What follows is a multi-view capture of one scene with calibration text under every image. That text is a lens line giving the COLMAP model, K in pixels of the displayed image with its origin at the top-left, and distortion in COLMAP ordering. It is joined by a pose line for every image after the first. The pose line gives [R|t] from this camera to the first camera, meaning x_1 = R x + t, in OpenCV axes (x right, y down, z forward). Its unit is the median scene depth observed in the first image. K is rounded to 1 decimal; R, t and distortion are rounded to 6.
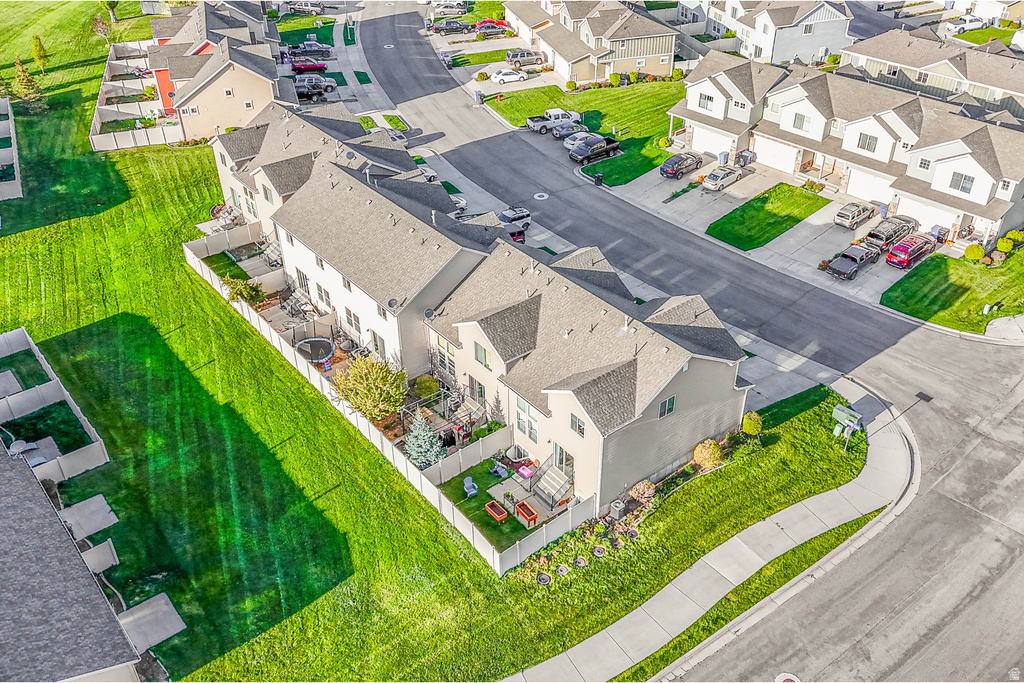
lens RADIAL K [[893.8, 0, 512.0], [0, 893.8, 341.5], [0, 0, 1]] dist [0.035048, -0.003559]
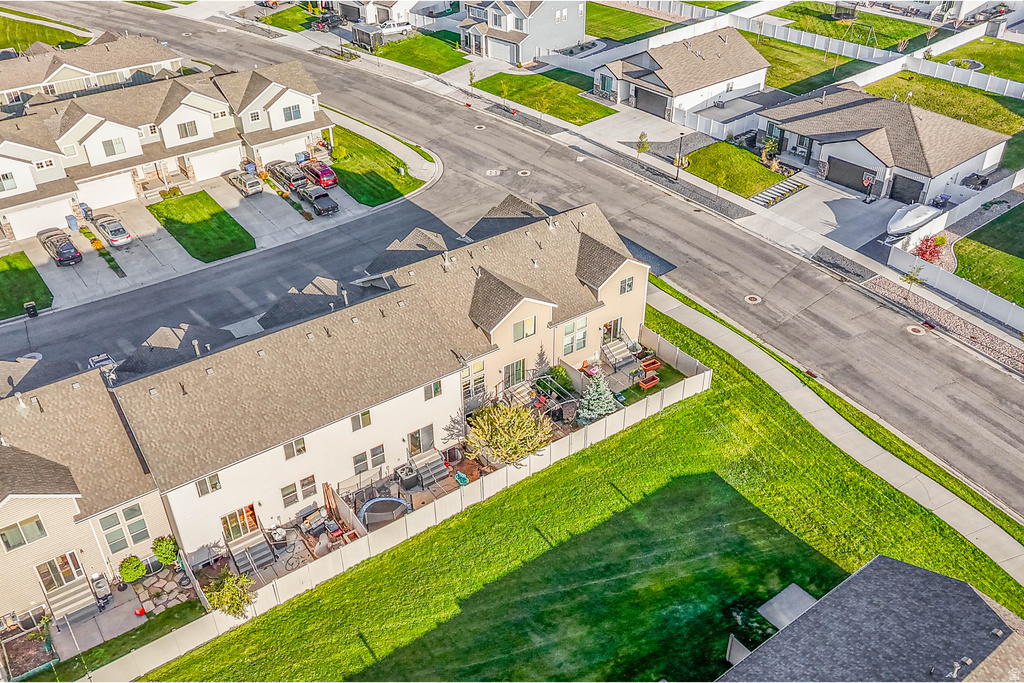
lens RADIAL K [[890.5, 0, 517.2], [0, 890.5, 339.5], [0, 0, 1]] dist [0.103847, -0.142445]
pose [[0.044824, -0.555085, 0.830585, -0.803208], [0.570472, 0.696751, 0.434857, -0.384670], [-0.820093, 0.454333, 0.347892, 0.565625]]
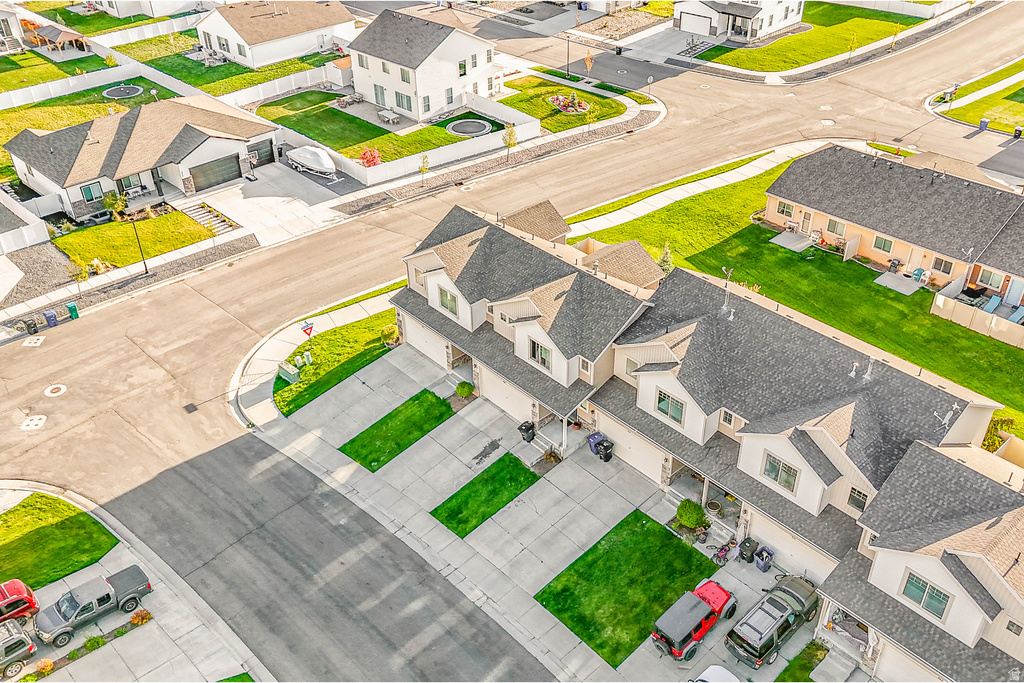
lens RADIAL K [[890.5, 0, 517.2], [0, 890.5, 339.5], [0, 0, 1]] dist [0.103847, -0.142445]
pose [[-0.998136, 0.050336, -0.034517, 0.131933], [-0.013974, 0.362042, 0.932057, -0.873182], [0.059412, 0.930802, -0.360664, 1.290451]]
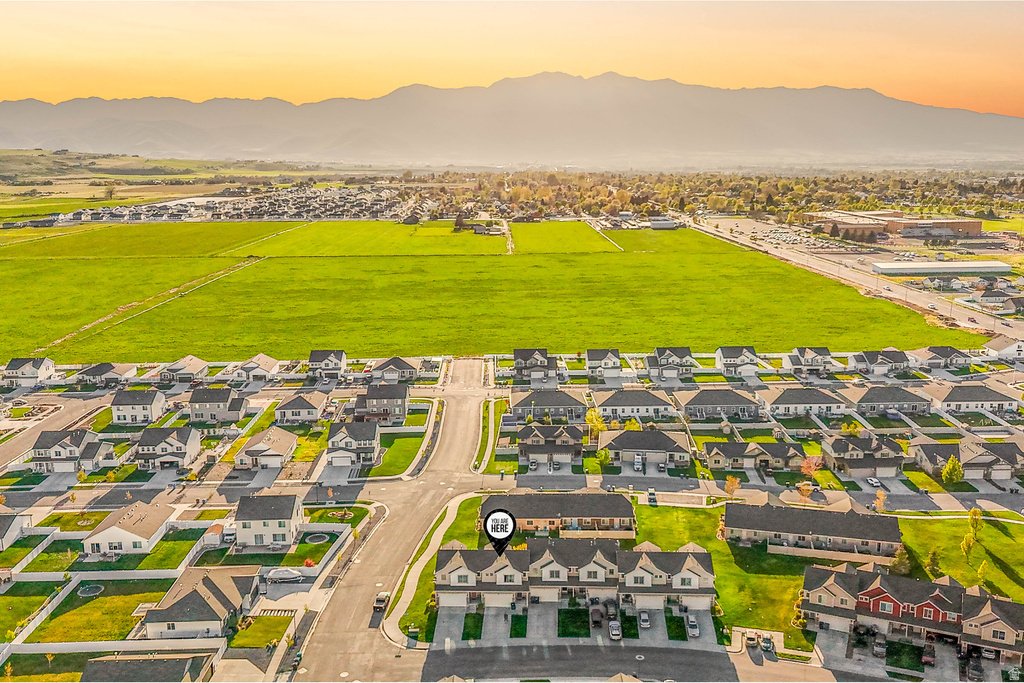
lens RADIAL K [[890.5, 0, 517.2], [0, 890.5, 339.5], [0, 0, 1]] dist [0.103847, -0.142445]
pose [[-0.650536, 0.172753, -0.739567, 1.914824], [-0.417783, 0.731813, 0.538430, -2.036379], [0.634240, 0.659247, -0.403898, 1.620069]]
